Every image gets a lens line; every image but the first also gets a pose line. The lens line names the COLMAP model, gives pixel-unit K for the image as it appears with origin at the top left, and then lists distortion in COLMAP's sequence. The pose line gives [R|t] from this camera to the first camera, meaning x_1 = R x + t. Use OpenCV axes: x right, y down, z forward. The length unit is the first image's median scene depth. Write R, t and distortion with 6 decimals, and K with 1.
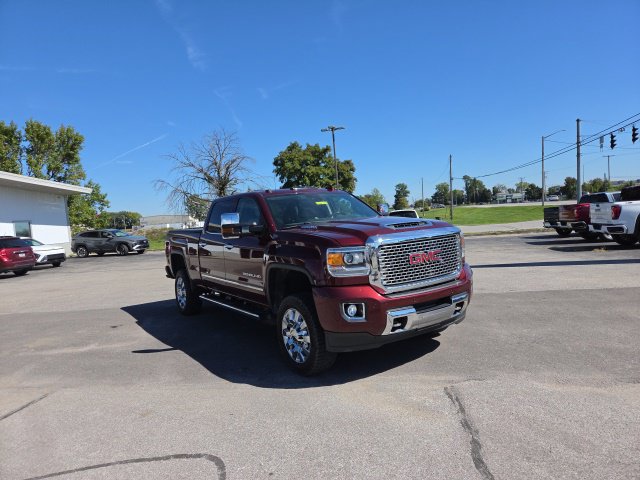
lens RADIAL K [[427.1, 0, 321.6], [0, 427.1, 243.2], [0, 0, 1]] dist [0.055775, -0.038386]
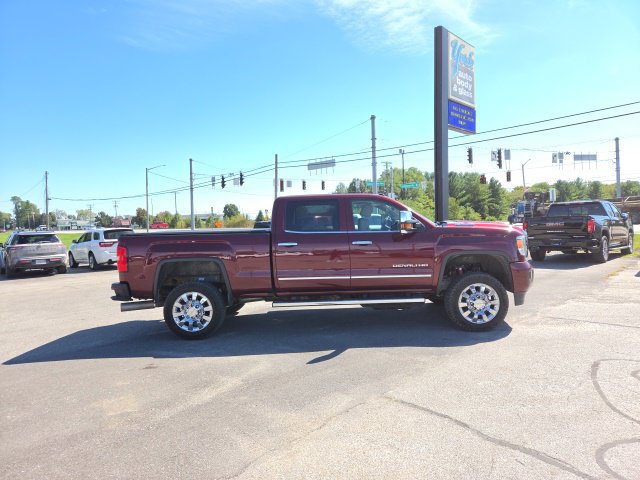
lens RADIAL K [[427.1, 0, 323.7], [0, 427.1, 236.5], [0, 0, 1]] dist [0.055775, -0.038386]
pose [[0.577980, 0.022052, 0.815753, -0.155799], [0.044955, 0.997256, -0.058810, 0.006785], [-0.814811, 0.070663, 0.575403, 0.064217]]
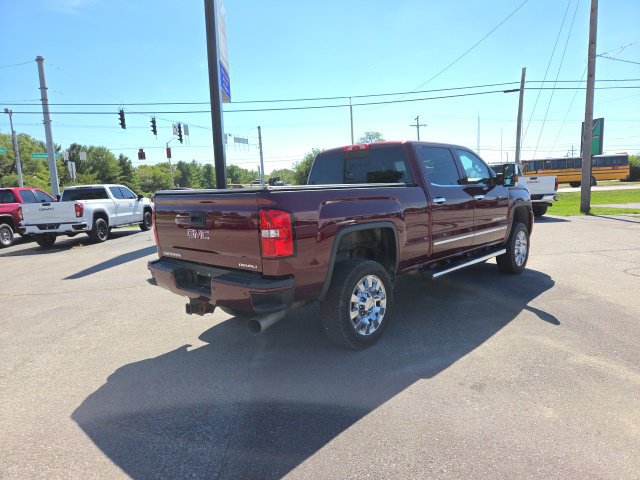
lens RADIAL K [[427.1, 0, 325.4], [0, 427.1, 243.4], [0, 0, 1]] dist [0.055775, -0.038386]
pose [[-0.226158, -0.048285, 0.972893, -0.152136], [0.118504, 0.989988, 0.076681, -0.000676], [-0.966855, 0.132633, -0.218172, 0.215808]]
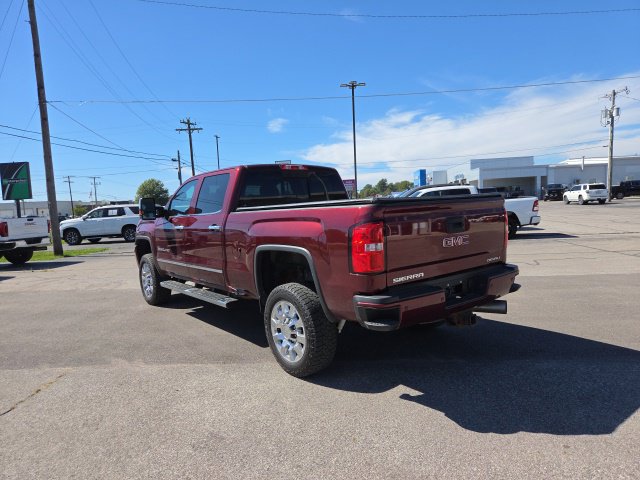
lens RADIAL K [[427.1, 0, 325.1], [0, 427.1, 244.4], [0, 0, 1]] dist [0.055775, -0.038386]
pose [[-0.988636, 0.128342, -0.078279, -0.023857], [0.114576, 0.980391, 0.160333, -0.015052], [0.097322, 0.149542, -0.983954, 0.304525]]
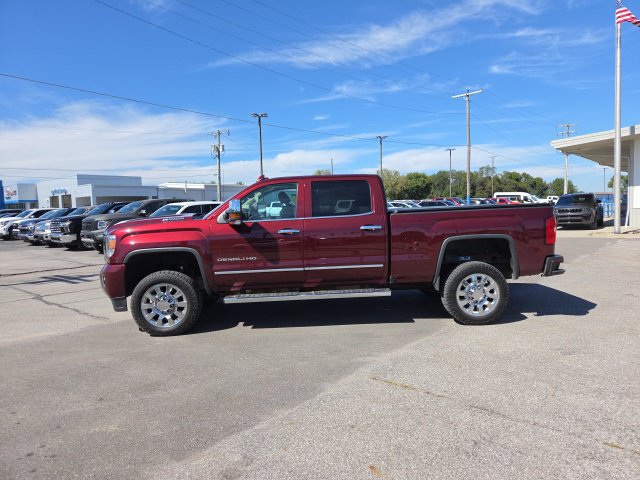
lens RADIAL K [[427.1, 0, 324.5], [0, 427.1, 239.0], [0, 0, 1]] dist [0.055775, -0.038386]
pose [[-0.520111, 0.153347, -0.840220, 0.114996], [0.017106, 0.985423, 0.169259, -0.023222], [0.853928, 0.073661, -0.515152, 0.241528]]
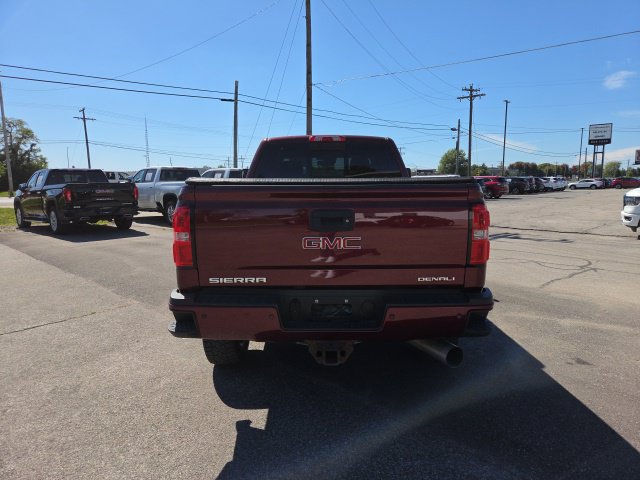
lens RADIAL K [[427.1, 0, 323.2], [0, 427.1, 237.3], [0, 0, 1]] dist [0.055775, -0.038386]
pose [[-0.829612, 0.004975, 0.558318, -0.090035], [0.099014, 0.985422, 0.138345, -0.008215], [-0.549490, 0.170054, -0.818011, 0.272502]]
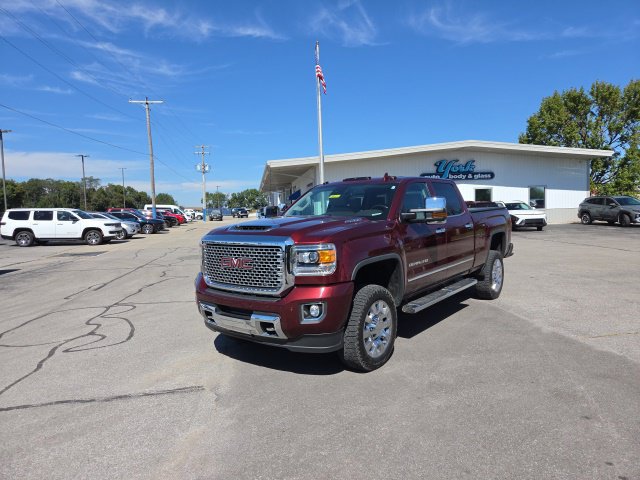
lens RADIAL K [[427.1, 0, 322.3], [0, 427.1, 238.3], [0, 0, 1]] dist [0.055775, -0.038386]
pose [[0.308031, 0.131160, -0.942292, 0.123939], [-0.051218, 0.991301, 0.121239, -0.015603], [0.949997, 0.010917, 0.312069, 0.089029]]
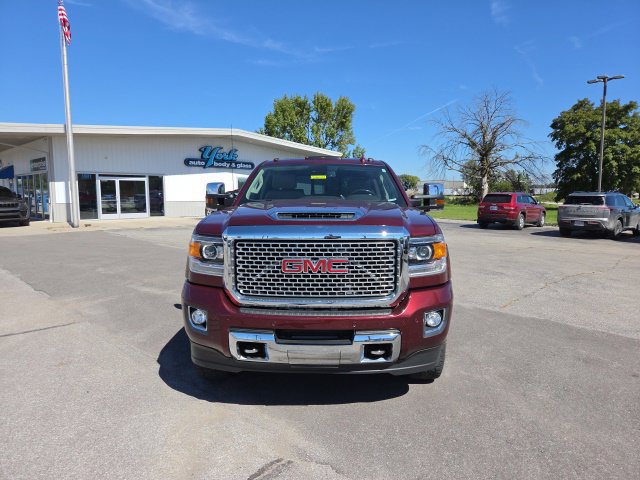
lens RADIAL K [[427.1, 0, 323.3], [0, 427.1, 237.9], [0, 0, 1]] dist [0.055775, -0.038386]
pose [[0.809432, 0.136314, -0.571173, 0.064368], [-0.098179, 0.990407, 0.097234, -0.008047], [0.578948, -0.022627, 0.815050, 0.046139]]
